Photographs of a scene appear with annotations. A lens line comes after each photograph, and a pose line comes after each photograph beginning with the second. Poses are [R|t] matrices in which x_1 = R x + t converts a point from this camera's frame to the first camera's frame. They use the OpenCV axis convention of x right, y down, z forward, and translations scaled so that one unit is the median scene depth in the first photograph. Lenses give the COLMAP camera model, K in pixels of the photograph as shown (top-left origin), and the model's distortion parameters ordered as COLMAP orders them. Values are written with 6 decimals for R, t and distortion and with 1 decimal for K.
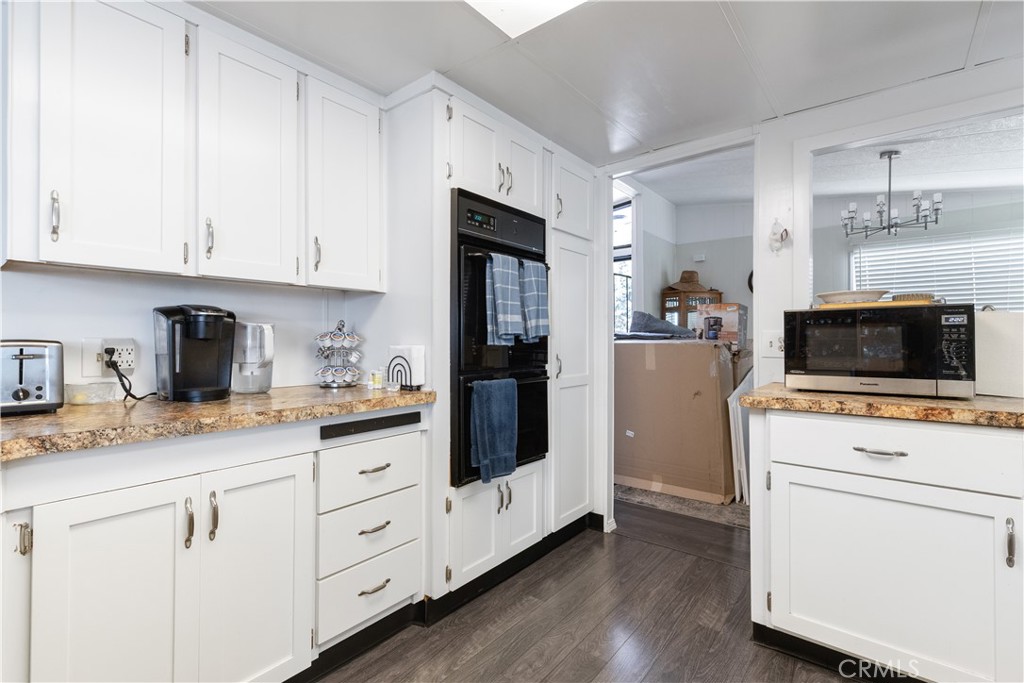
lens RADIAL K [[457.0, 0, 512.0], [0, 457.0, 341.5], [0, 0, 1]] dist [0.000697, 0.000295]
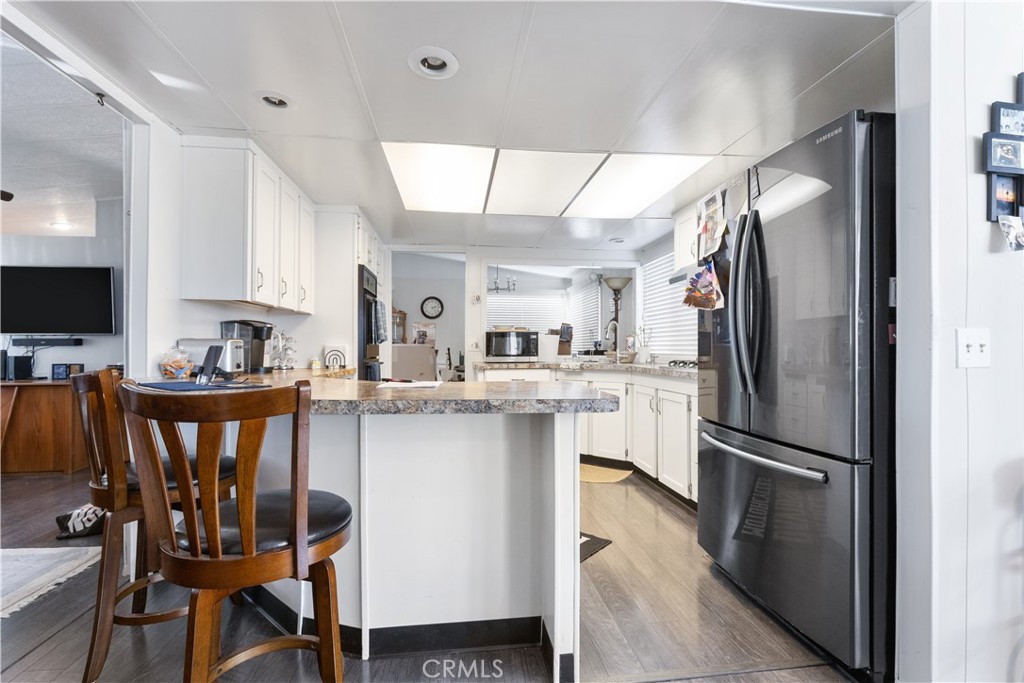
lens RADIAL K [[457.0, 0, 512.0], [0, 457.0, 341.5], [0, 0, 1]] dist [0.000697, 0.000295]
pose [[0.688400, 0.011011, 0.725247, -1.271637], [0.000218, 0.999882, -0.015387, 0.029227], [-0.725331, 0.010751, 0.688317, -0.941316]]
